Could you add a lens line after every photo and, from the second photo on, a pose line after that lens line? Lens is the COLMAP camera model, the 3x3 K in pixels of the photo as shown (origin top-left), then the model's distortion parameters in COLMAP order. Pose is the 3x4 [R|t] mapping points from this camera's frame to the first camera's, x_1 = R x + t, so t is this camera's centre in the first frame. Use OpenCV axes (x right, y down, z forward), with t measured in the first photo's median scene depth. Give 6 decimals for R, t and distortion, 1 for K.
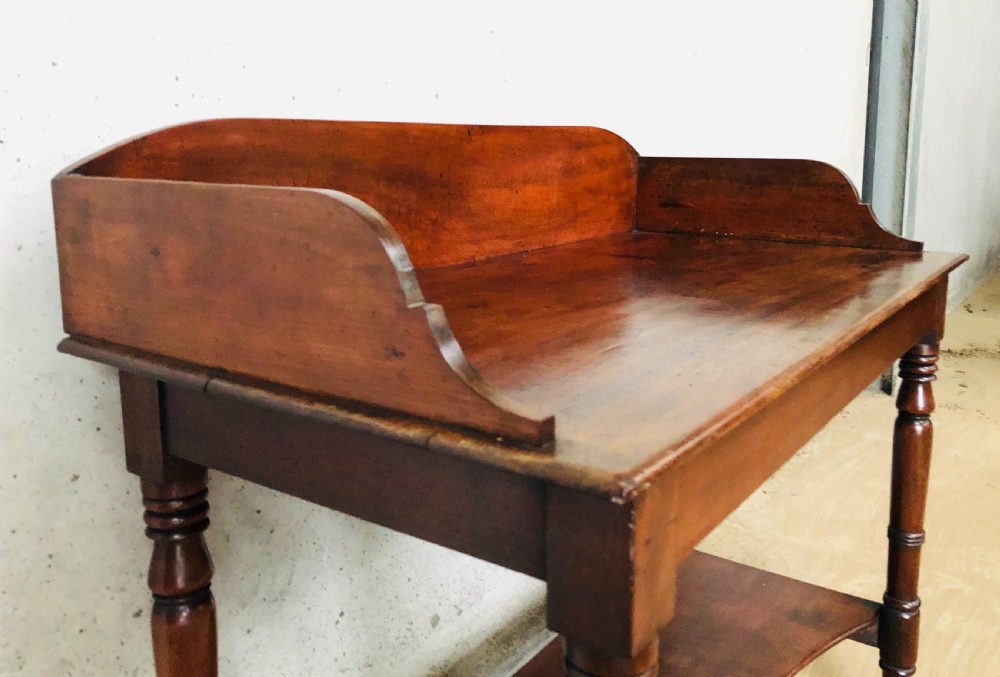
lens RADIAL K [[851.4, 0, 515.0], [0, 851.4, 257.4], [0, 0, 1]] dist [-0.020245, 0.000109]
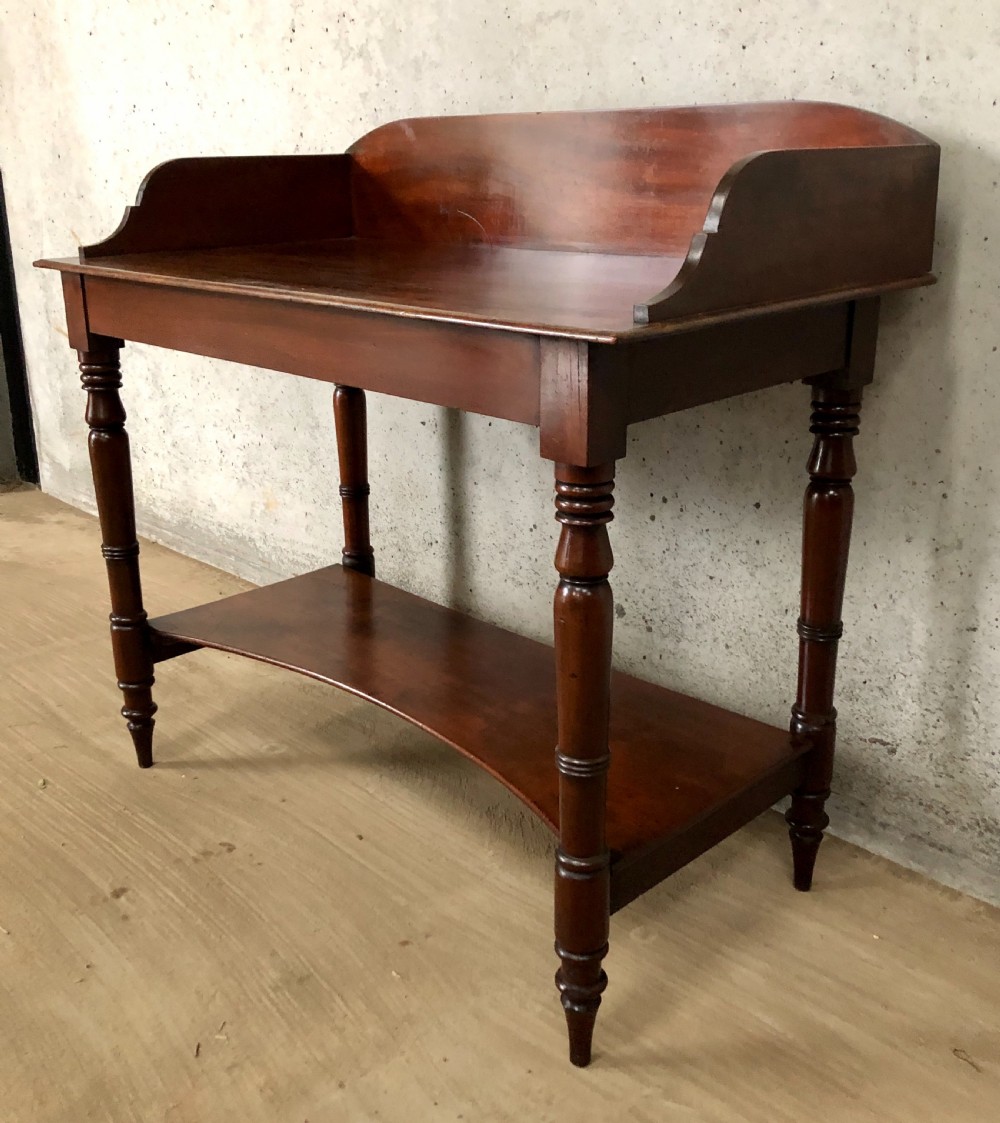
lens RADIAL K [[1202.9, 0, 515.2], [0, 1202.9, 521.6], [0, 0, 1]] dist [0.037466, 0.000000]
pose [[-0.176071, 0.292121, -0.940034, 1.334784], [-0.116611, 0.942039, 0.314585, -0.129621], [0.977446, 0.165008, -0.131801, 1.090777]]
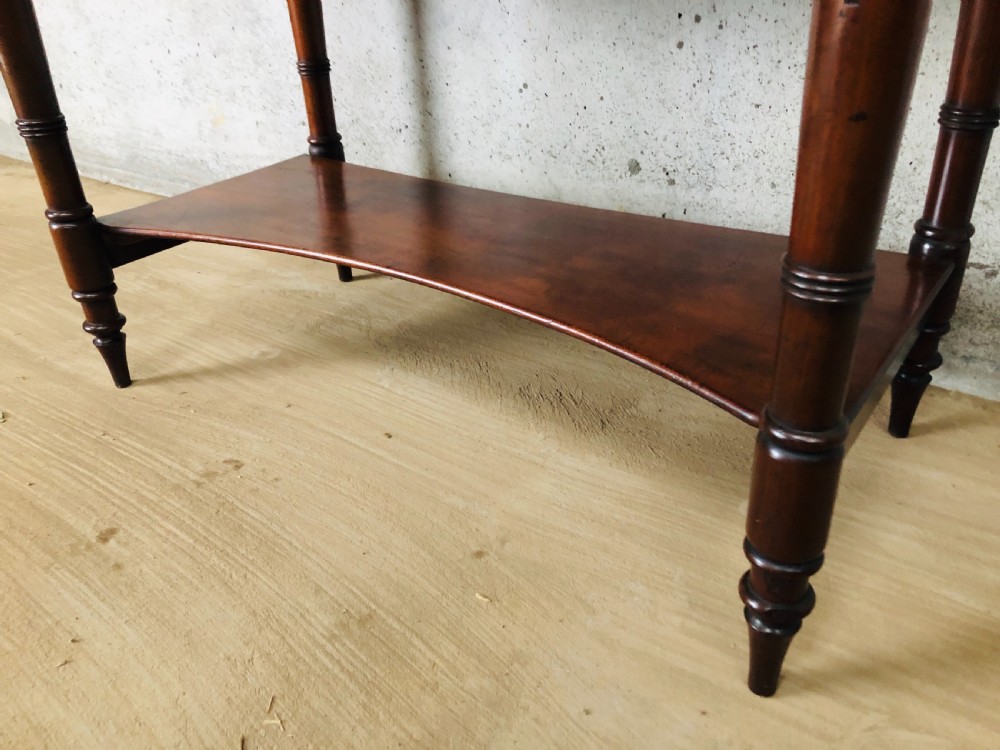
lens RADIAL K [[822.3, 0, 499.4], [0, 822.3, 366.1], [0, 0, 1]] dist [0.027171, -0.031942]
pose [[-0.028223, 0.478258, -0.877766, 0.858310], [-0.082420, 0.874012, 0.478863, 0.201403], [0.996198, 0.085860, 0.014751, 0.888220]]
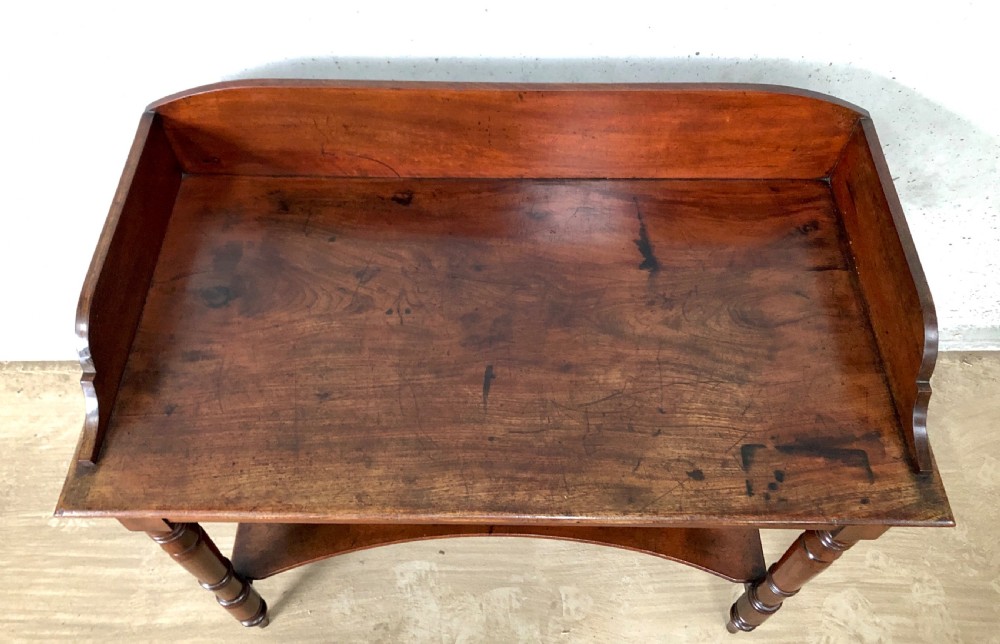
lens RADIAL K [[840.2, 0, 490.1], [0, 840.2, 251.9], [0, 0, 1]] dist [0.014054, 0.009681]
pose [[0.565791, 0.669438, -0.481387, 0.509917], [-0.107030, 0.638505, 0.762139, -0.746479], [0.817573, -0.379688, 0.432910, 0.411324]]
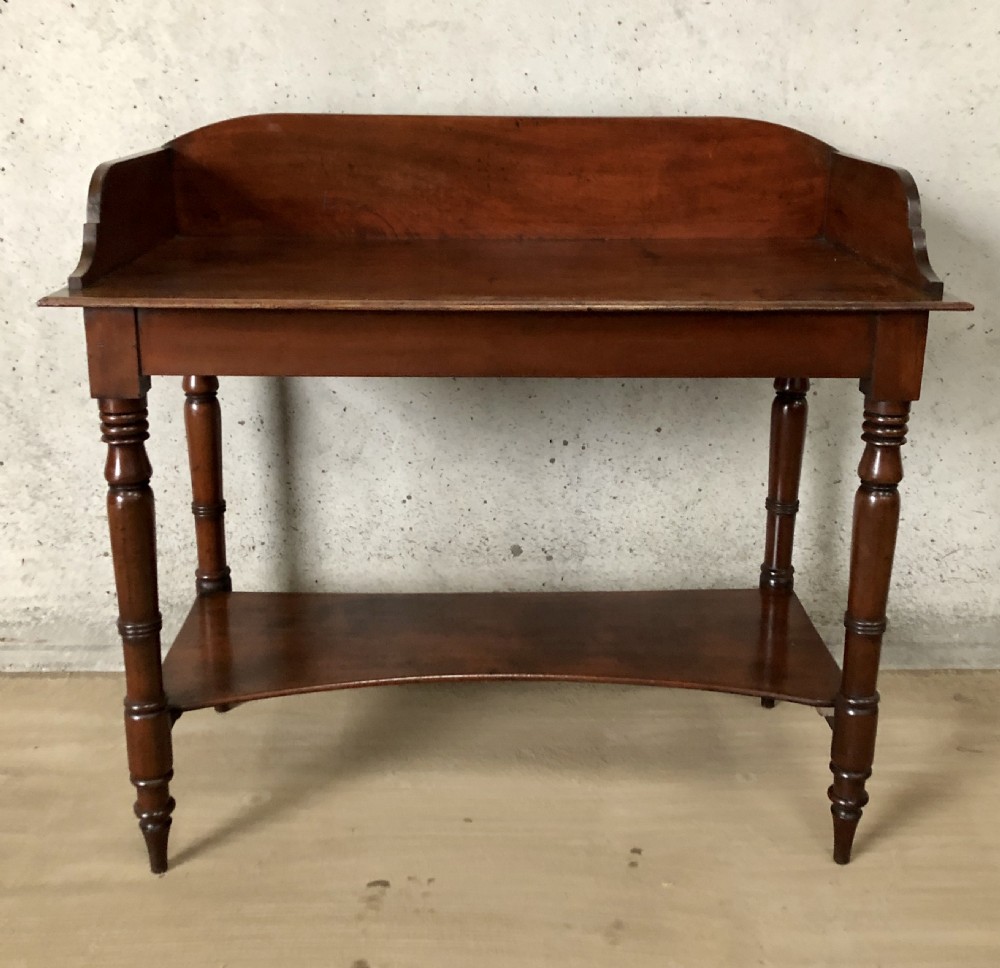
lens RADIAL K [[1227.9, 0, 525.1], [0, 1227.9, 434.1], [0, 0, 1]] dist [0.042771, 0.000000]
pose [[0.602472, 0.226233, -0.765406, 1.213225], [-0.113526, 0.973527, 0.198389, -0.065969], [0.790025, -0.032630, 0.612205, -0.019183]]
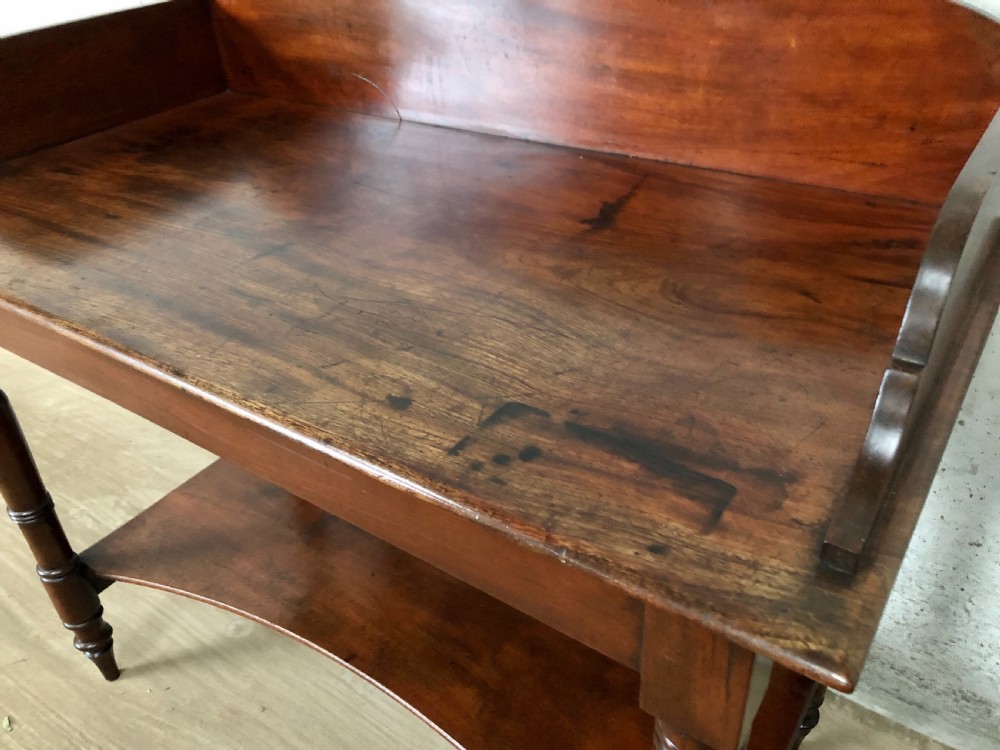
lens RADIAL K [[822.3, 0, 501.4], [0, 822.3, 359.8], [0, 0, 1]] dist [0.027171, -0.031942]
pose [[0.009015, 0.541151, -0.840877, 0.725863], [-0.079255, 0.838652, 0.538870, -0.241397], [0.996814, 0.061786, 0.050450, 0.891858]]
